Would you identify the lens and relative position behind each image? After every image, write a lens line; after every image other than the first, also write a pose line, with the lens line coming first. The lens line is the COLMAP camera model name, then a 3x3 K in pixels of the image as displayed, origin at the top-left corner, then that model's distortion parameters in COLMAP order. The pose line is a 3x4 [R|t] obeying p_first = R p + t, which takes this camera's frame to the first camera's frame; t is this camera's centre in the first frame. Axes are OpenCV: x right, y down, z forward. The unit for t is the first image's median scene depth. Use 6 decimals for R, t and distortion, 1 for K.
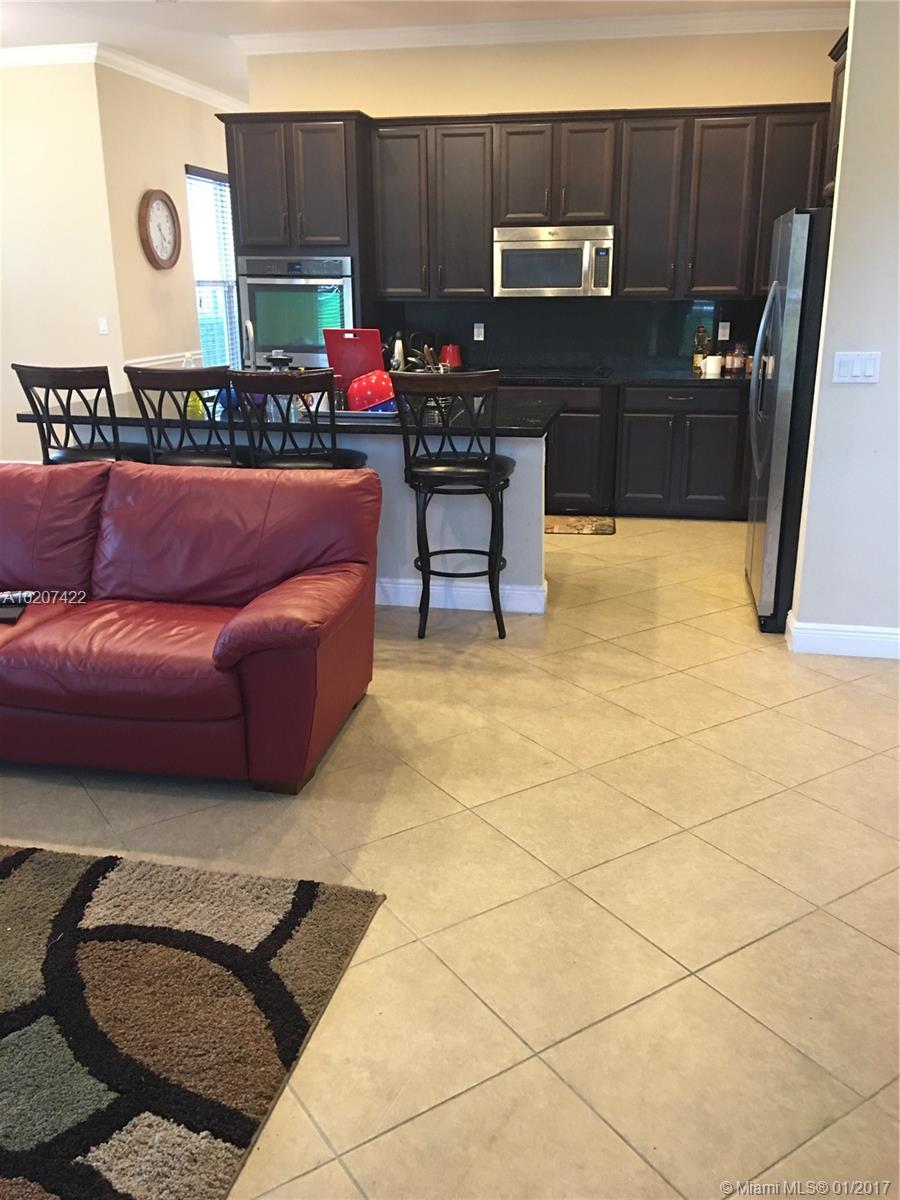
lens RADIAL K [[1026.4, 0, 451.3], [0, 1026.4, 597.2], [0, 0, 1]] dist [0.096815, -0.092200]
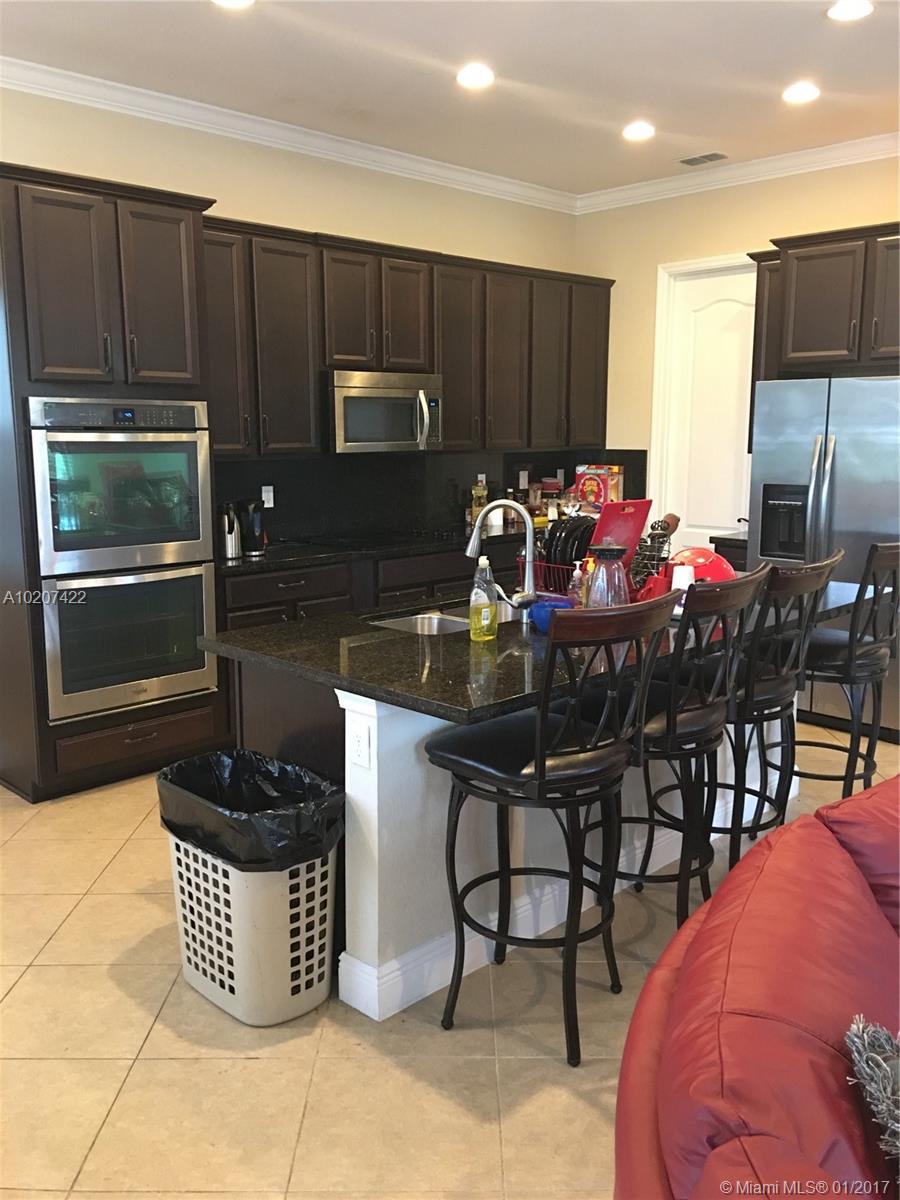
lens RADIAL K [[1026.4, 0, 451.1], [0, 1026.4, 602.9], [0, 0, 1]] dist [0.096815, -0.092200]
pose [[0.560504, -0.142588, 0.815784, -0.576204], [0.239310, 0.970929, 0.005281, -0.163778], [-0.792822, 0.192266, 0.578332, 0.501002]]
